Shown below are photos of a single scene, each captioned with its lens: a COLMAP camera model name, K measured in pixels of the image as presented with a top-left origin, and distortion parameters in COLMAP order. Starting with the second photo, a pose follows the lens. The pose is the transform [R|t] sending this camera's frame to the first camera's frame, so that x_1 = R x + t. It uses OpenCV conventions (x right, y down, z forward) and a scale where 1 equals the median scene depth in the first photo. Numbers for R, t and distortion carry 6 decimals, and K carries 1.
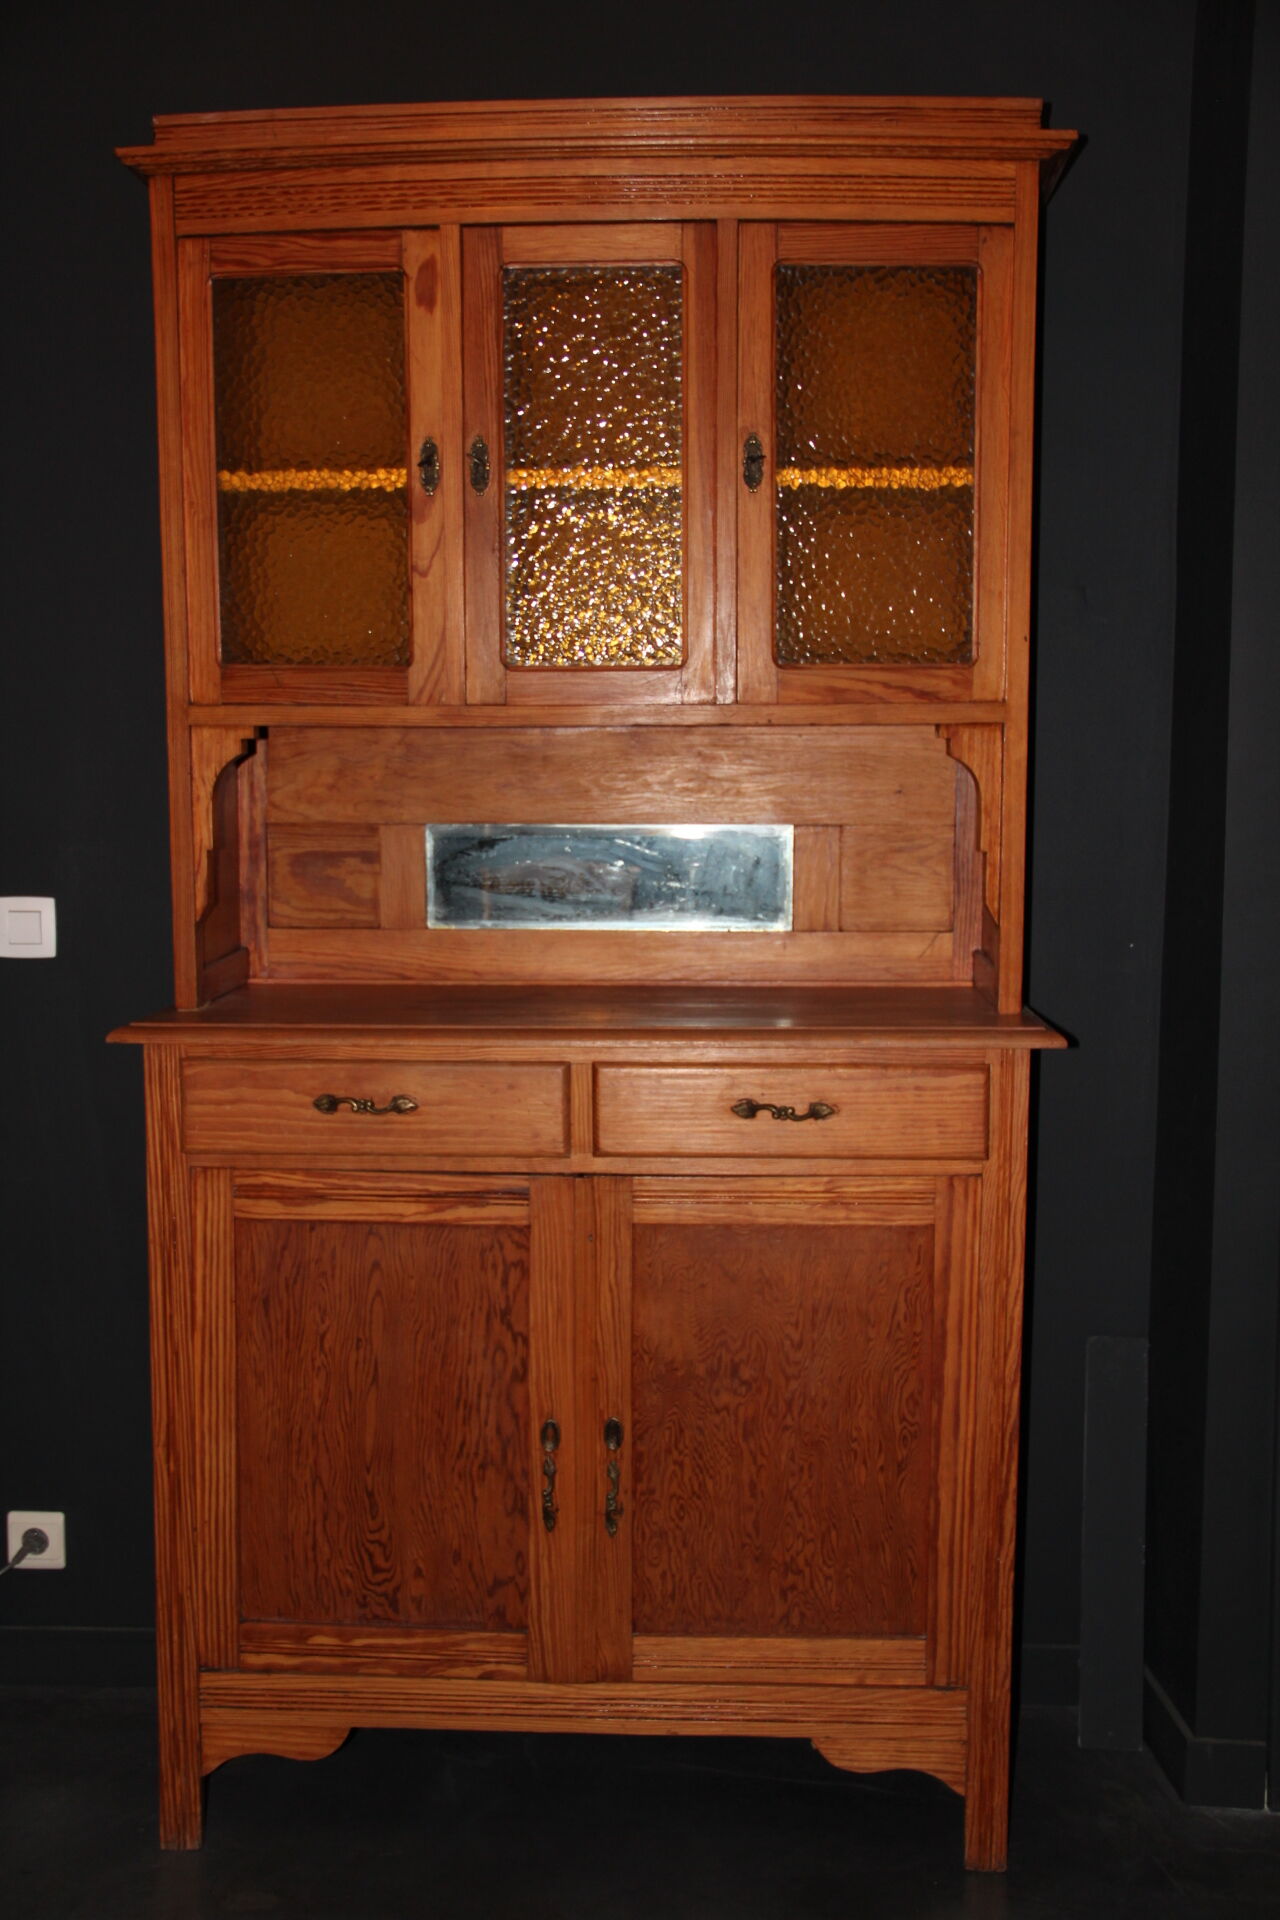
lens RADIAL K [[2250.9, 0, 628.4], [0, 2250.9, 1012.5], [0, 0, 1]] dist [0.032918, 0.000000]
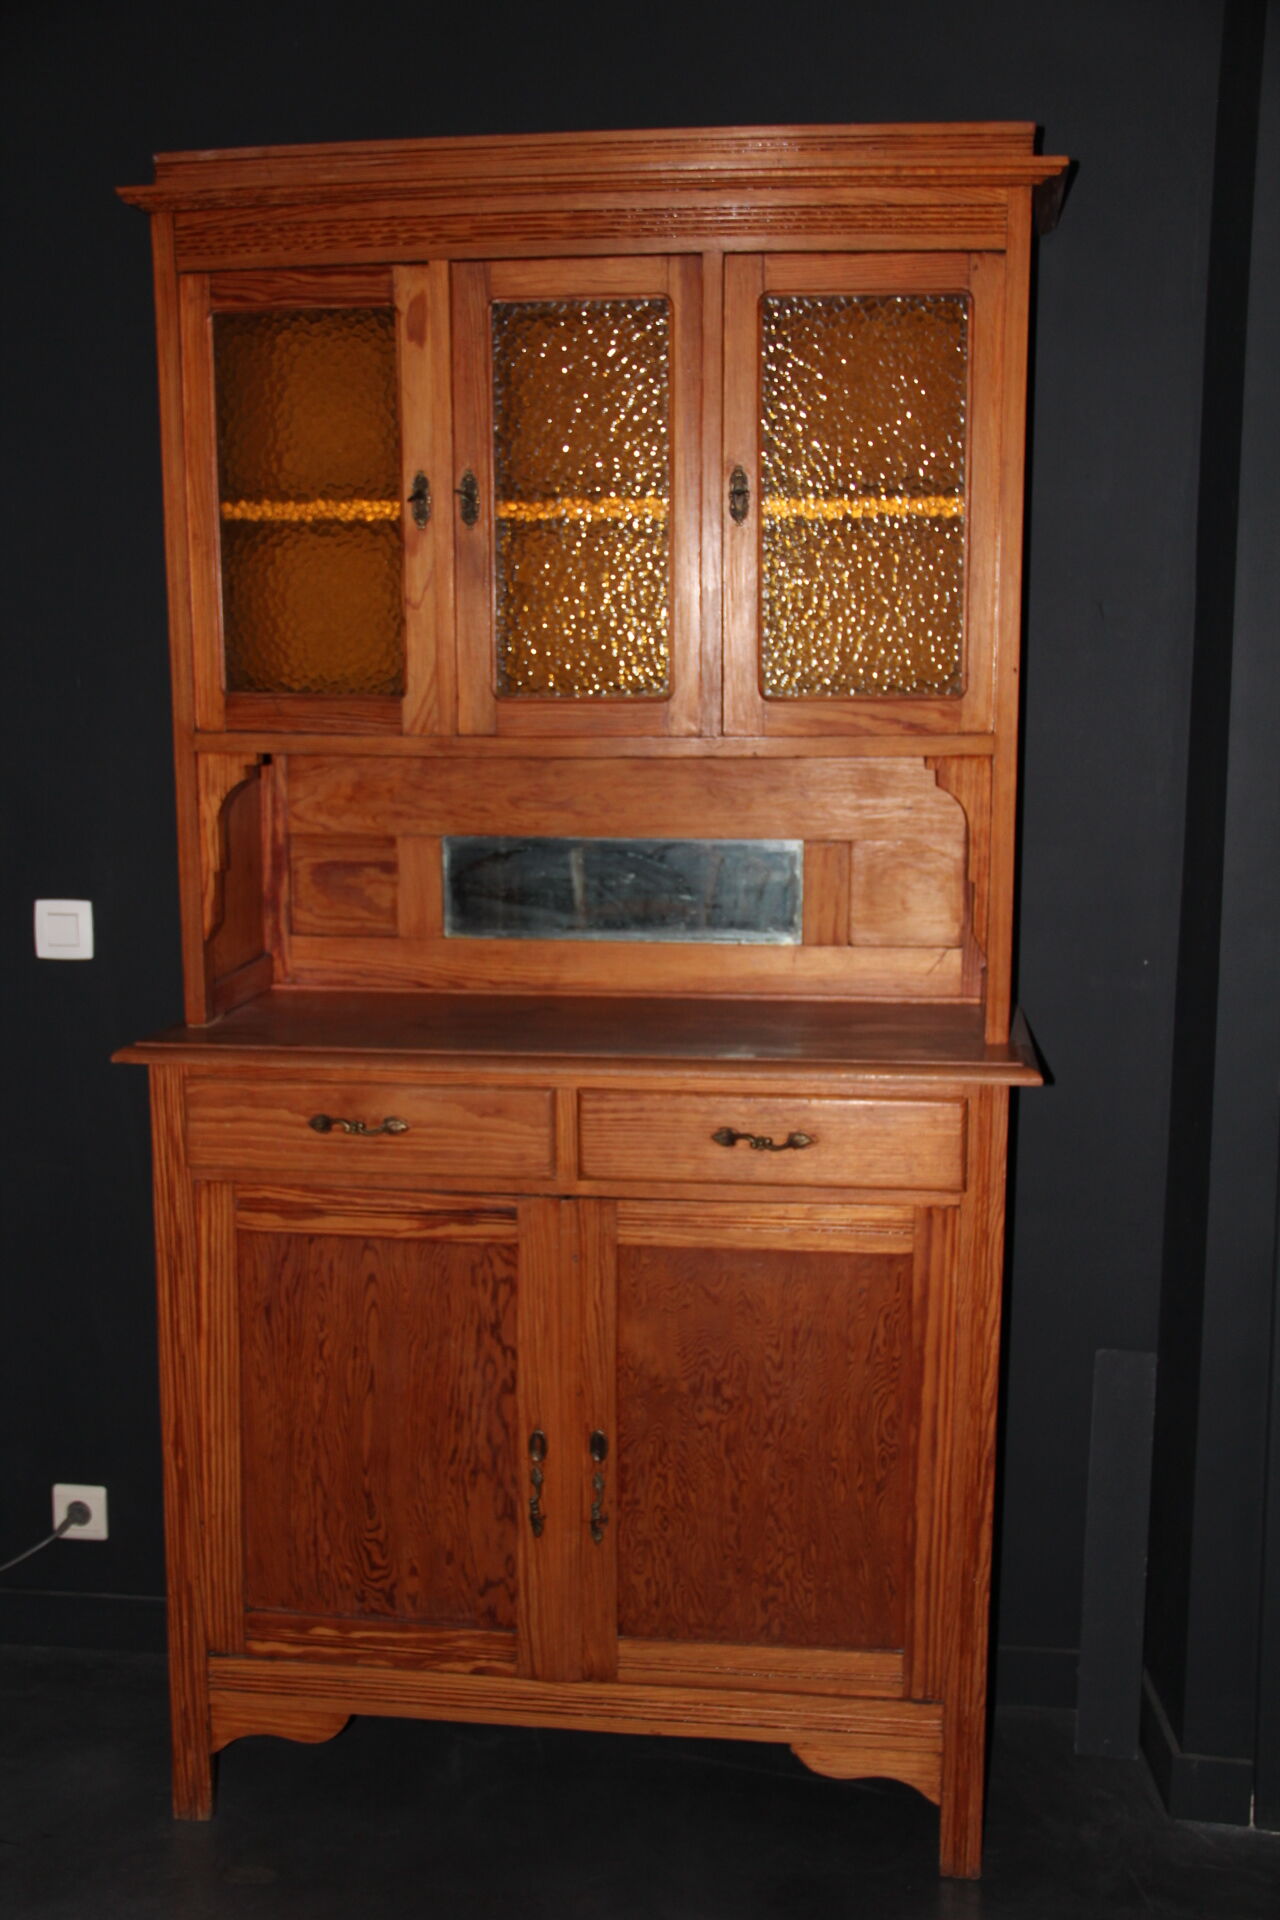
lens RADIAL K [[2250.9, 0, 627.4], [0, 2250.9, 1018.7], [0, 0, 1]] dist [0.032918, 0.000000]
pose [[0.996279, 0.013730, -0.085087, 0.091109], [-0.009345, 0.998617, 0.051731, -0.061084], [0.085680, -0.050743, 0.995030, -0.012183]]
